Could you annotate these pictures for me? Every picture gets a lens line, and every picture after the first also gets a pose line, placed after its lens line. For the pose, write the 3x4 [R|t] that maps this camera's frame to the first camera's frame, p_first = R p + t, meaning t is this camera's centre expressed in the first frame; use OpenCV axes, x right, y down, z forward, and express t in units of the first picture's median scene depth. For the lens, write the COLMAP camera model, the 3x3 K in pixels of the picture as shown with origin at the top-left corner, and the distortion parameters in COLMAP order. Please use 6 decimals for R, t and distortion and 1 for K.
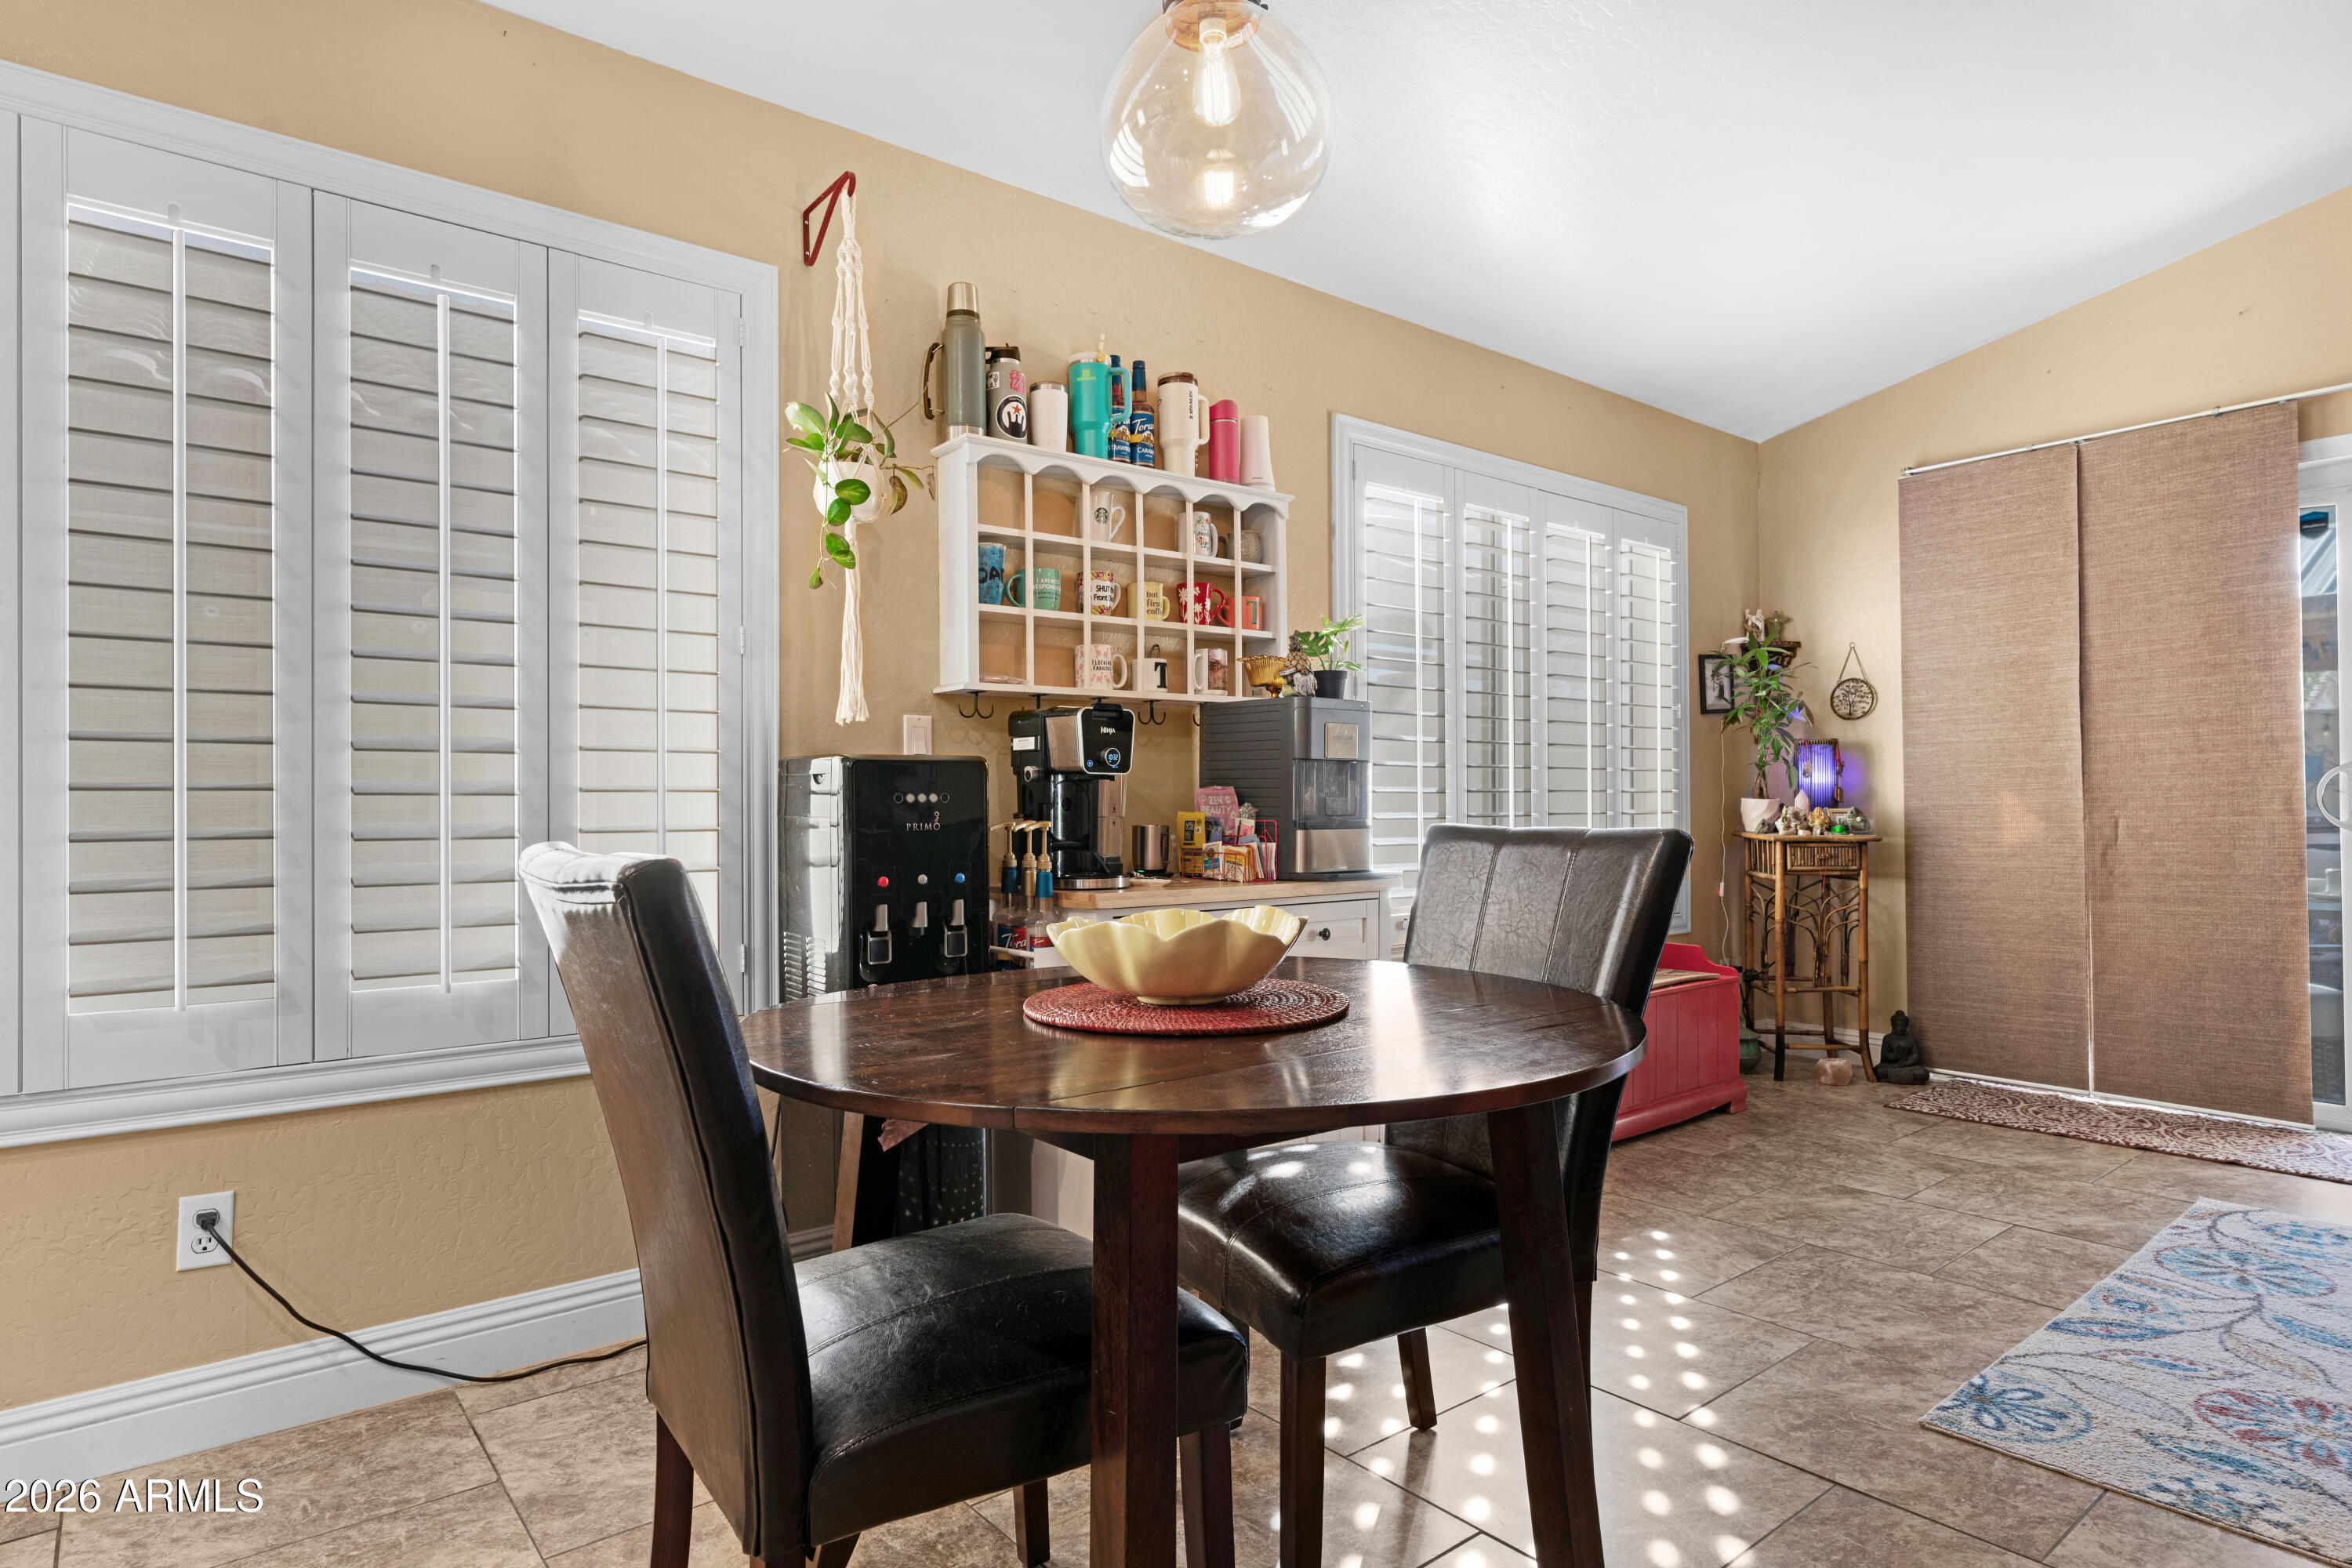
lens RADIAL K [[1285.2, 0, 1171.2], [0, 1285.2, 793.4], [0, 0, 1]] dist [-0.008245, 0.003423]
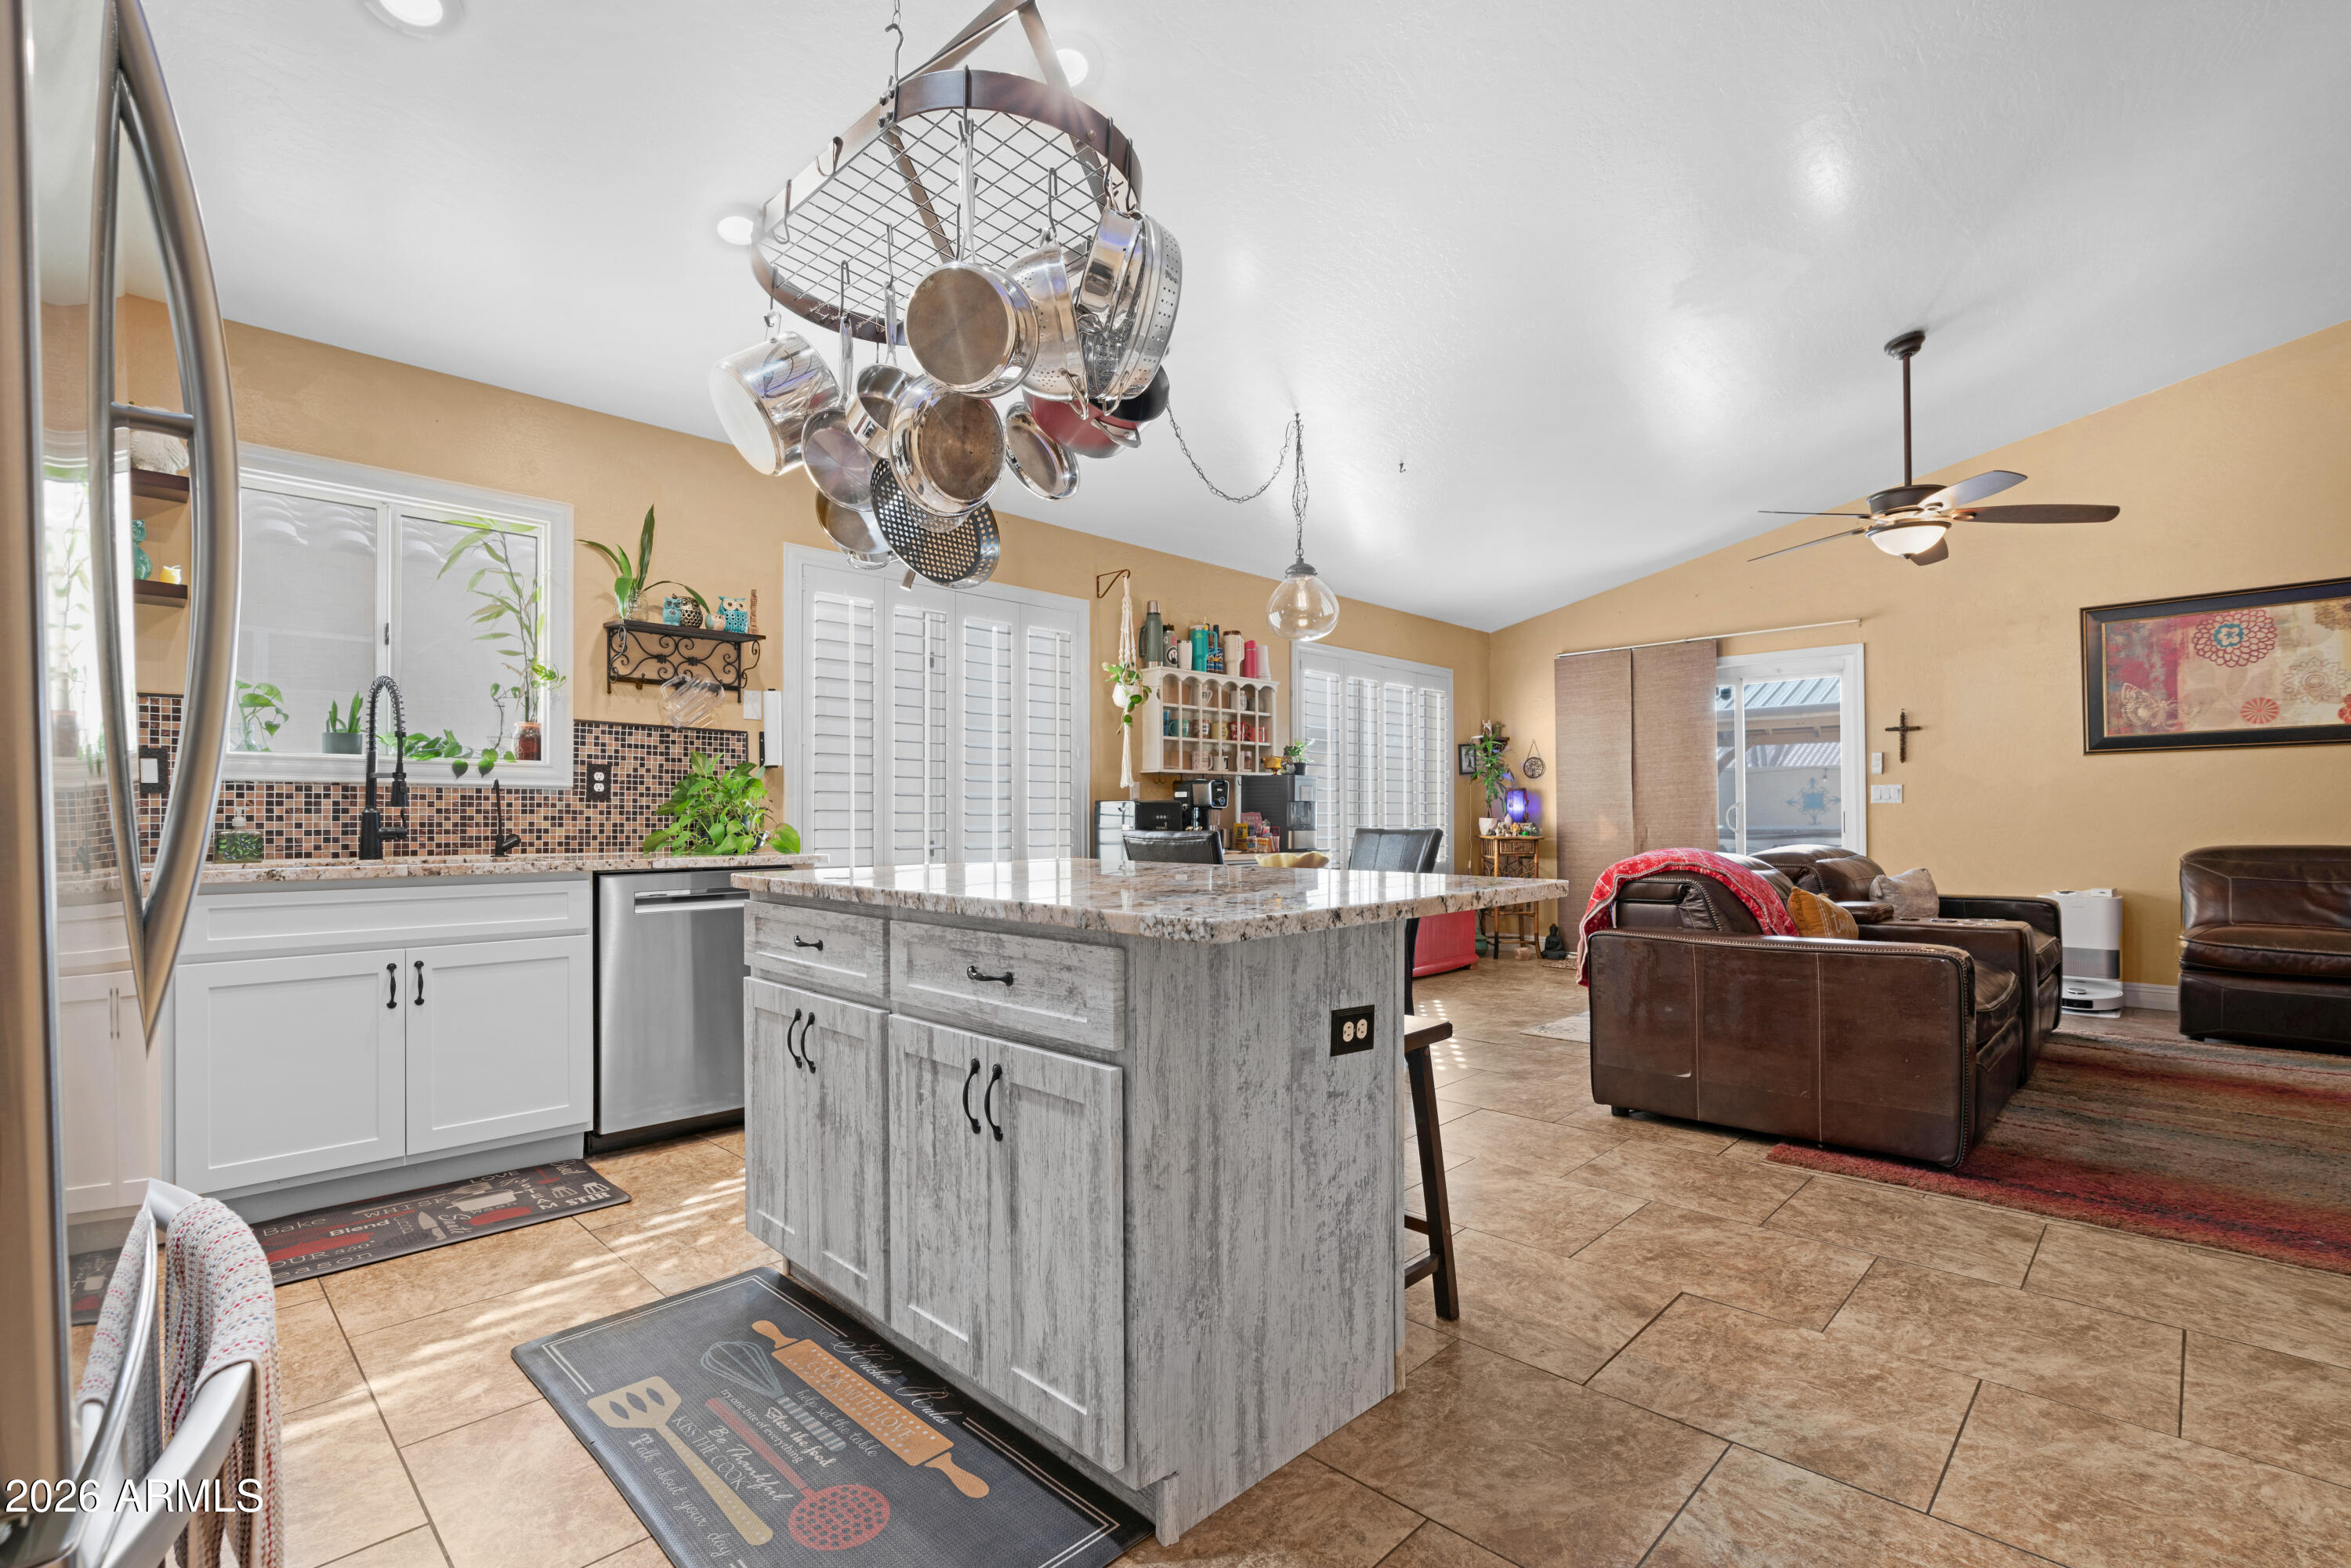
lens RADIAL K [[1055.7, 0, 1174.7], [0, 1055.7, 801.5], [0, 0, 1]] dist [-0.017236, 0.005433]
pose [[0.993938, 0.006221, 0.109770, -0.237959], [-0.005107, 0.999933, -0.010422, -0.002742], [-0.109827, 0.009798, 0.993902, -0.671542]]
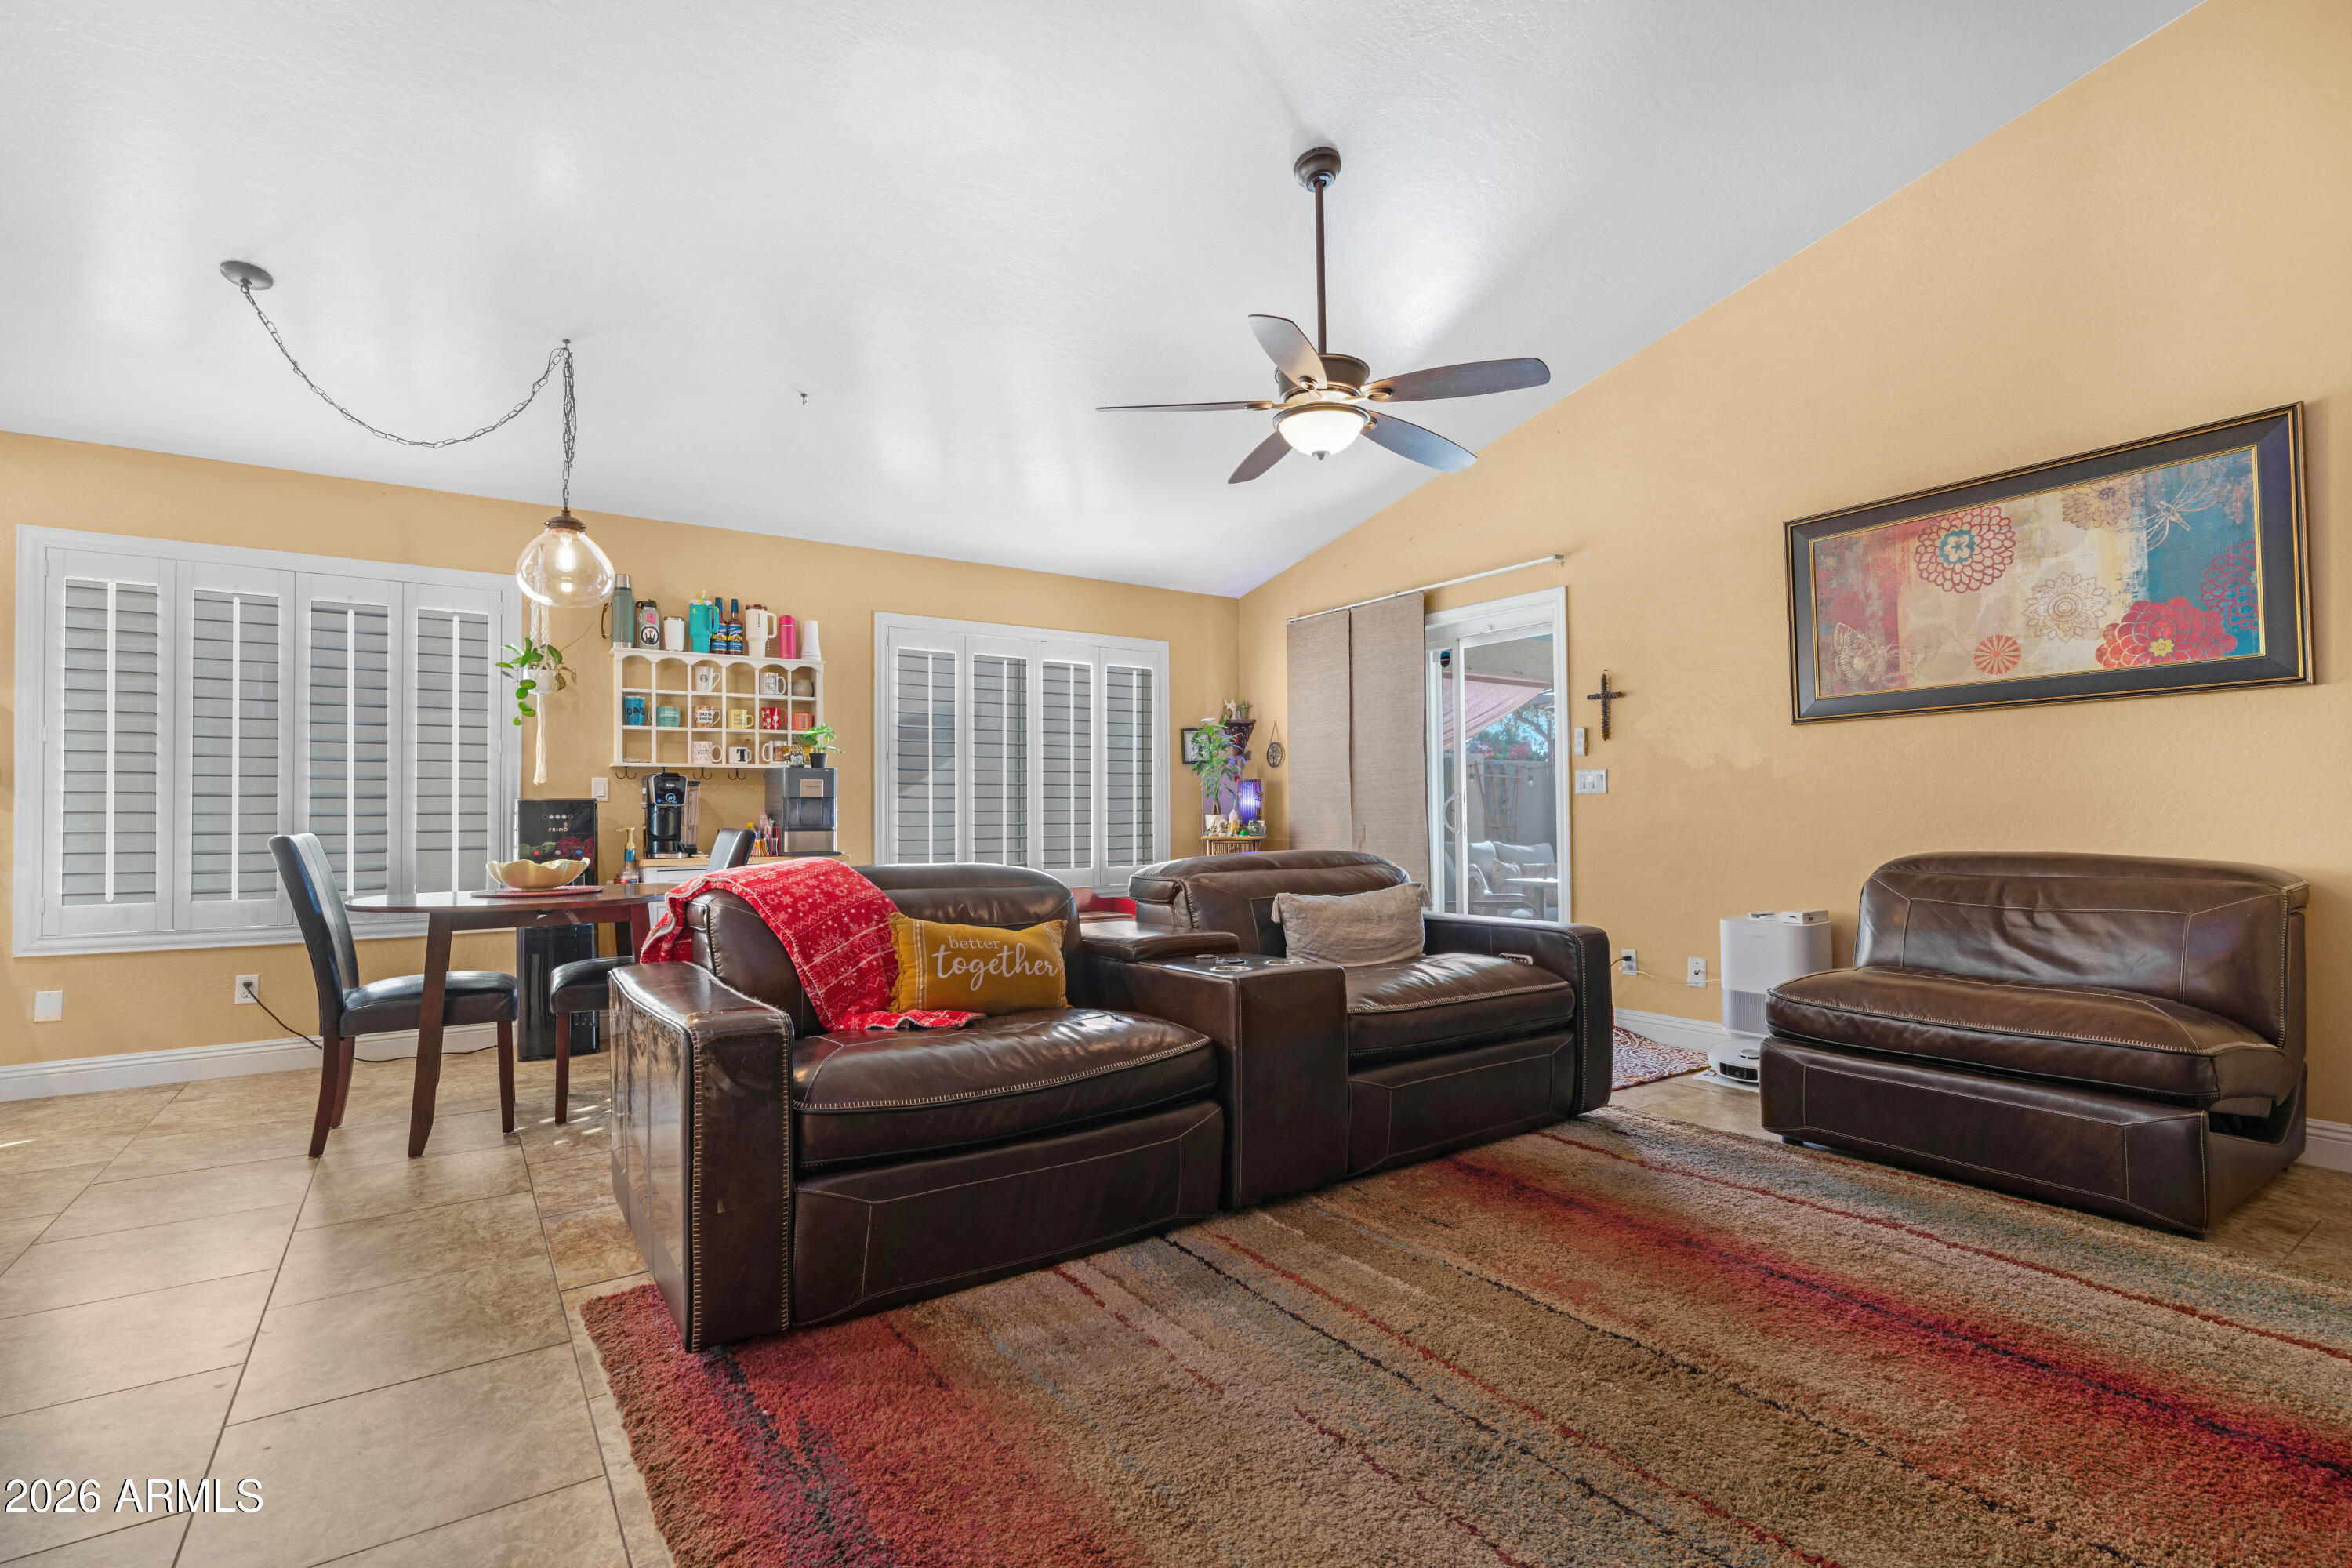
lens RADIAL K [[1070.3, 0, 1176.5], [0, 1070.3, 784.8], [0, 0, 1]] dist [-0.015211, 0.005937]
pose [[0.997025, -0.003008, -0.077020, 0.625380], [0.001414, 0.999784, -0.020738, -0.007604], [0.077066, 0.020567, 0.996814, -0.481907]]
